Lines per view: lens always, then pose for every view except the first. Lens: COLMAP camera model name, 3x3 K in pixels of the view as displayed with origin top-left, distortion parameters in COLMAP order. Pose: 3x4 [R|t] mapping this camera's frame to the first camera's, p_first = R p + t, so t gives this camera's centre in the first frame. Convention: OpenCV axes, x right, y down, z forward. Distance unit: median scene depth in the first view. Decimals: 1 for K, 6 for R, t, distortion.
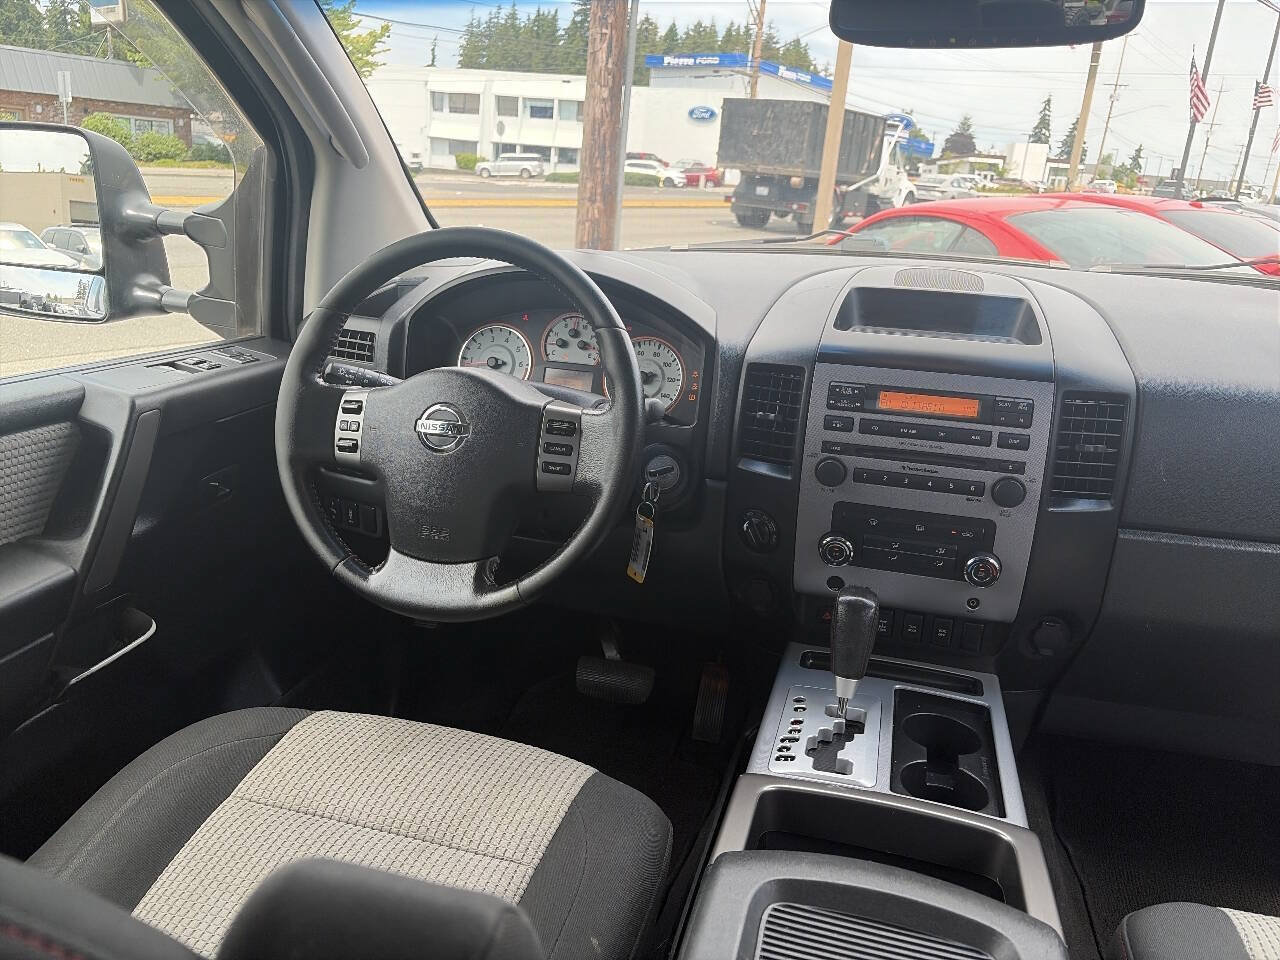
lens RADIAL K [[982.3, 0, 637.5], [0, 982.3, 463.5], [0, 0, 1]] dist [0.065510, -0.064356]
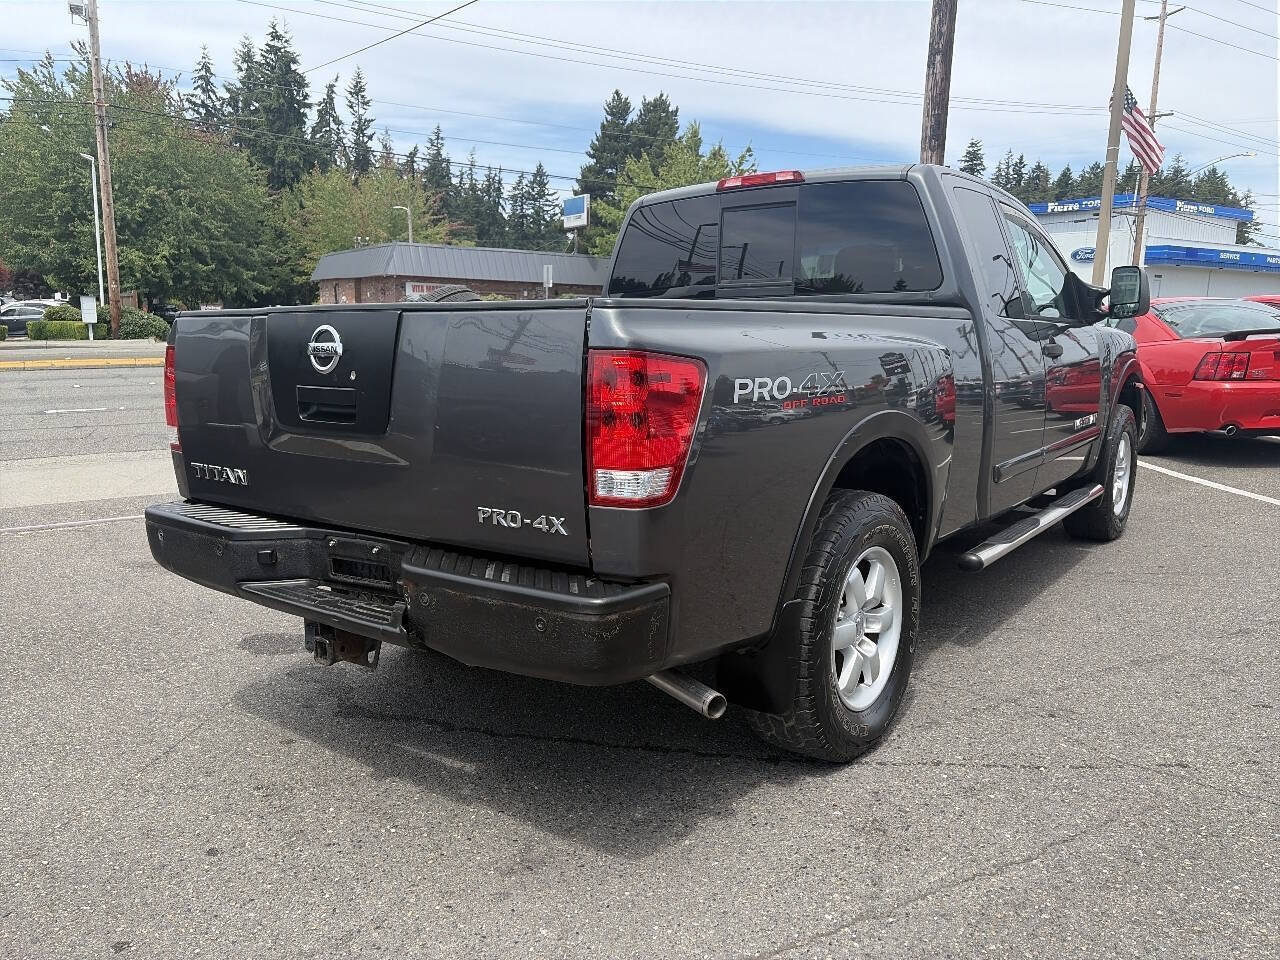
lens RADIAL K [[975.2, 0, 643.2], [0, 975.2, 469.9], [0, 0, 1]] dist [0.023033, -0.008685]
pose [[0.930965, 0.003728, -0.365090, 1.315208], [-0.054864, 0.990022, -0.129790, 2.145475], [0.360963, 0.140860, 0.921881, -6.189567]]
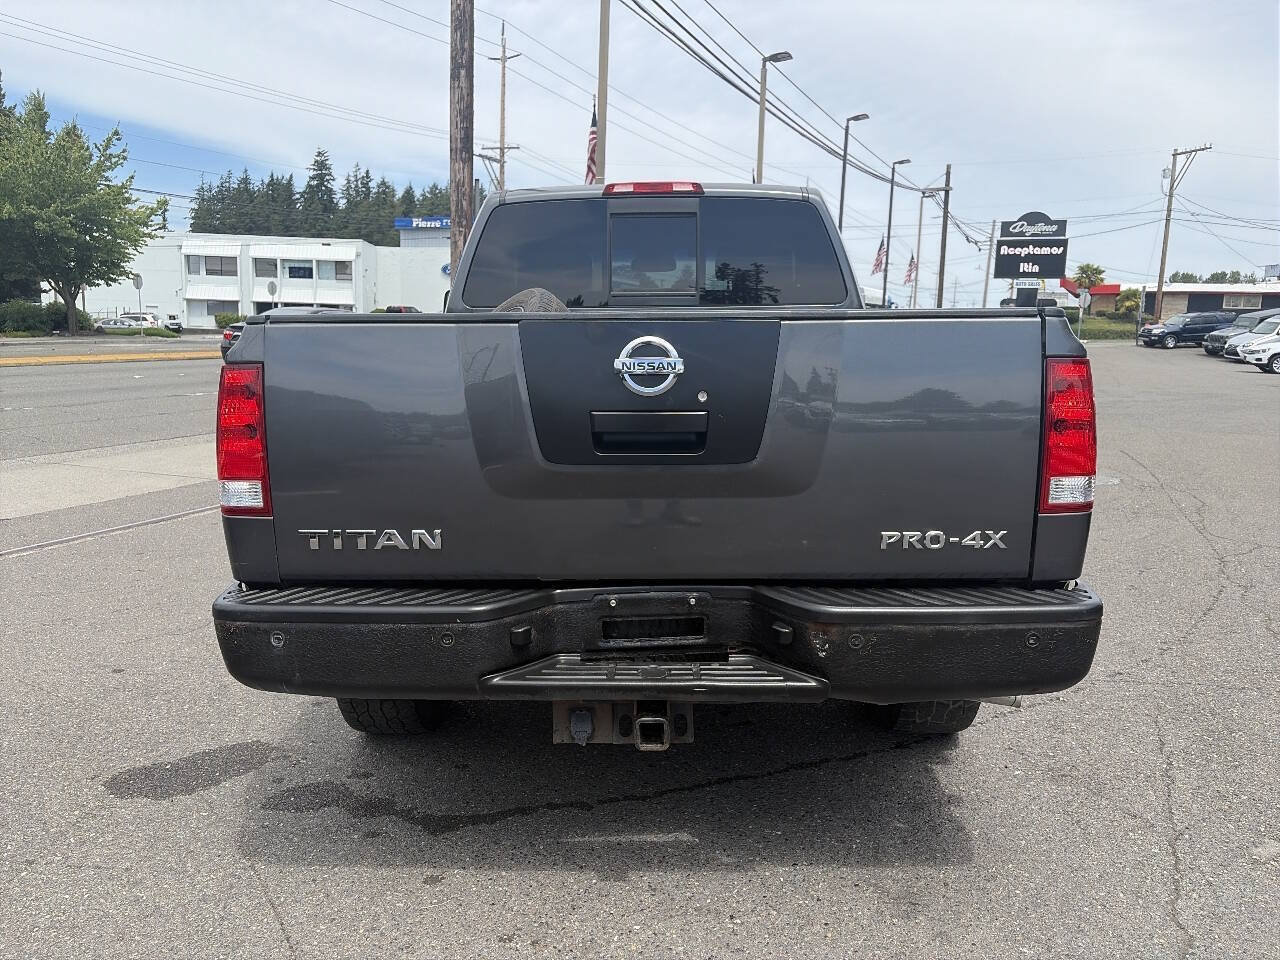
lens RADIAL K [[968.8, 0, 636.3], [0, 968.8, 478.2], [0, 0, 1]] dist [0.060693, -0.069809]
pose [[0.967997, -0.084400, 0.236343, -1.937880], [0.113191, 0.987352, -0.111010, 1.951446], [-0.223985, 0.134210, 0.965307, -6.116054]]
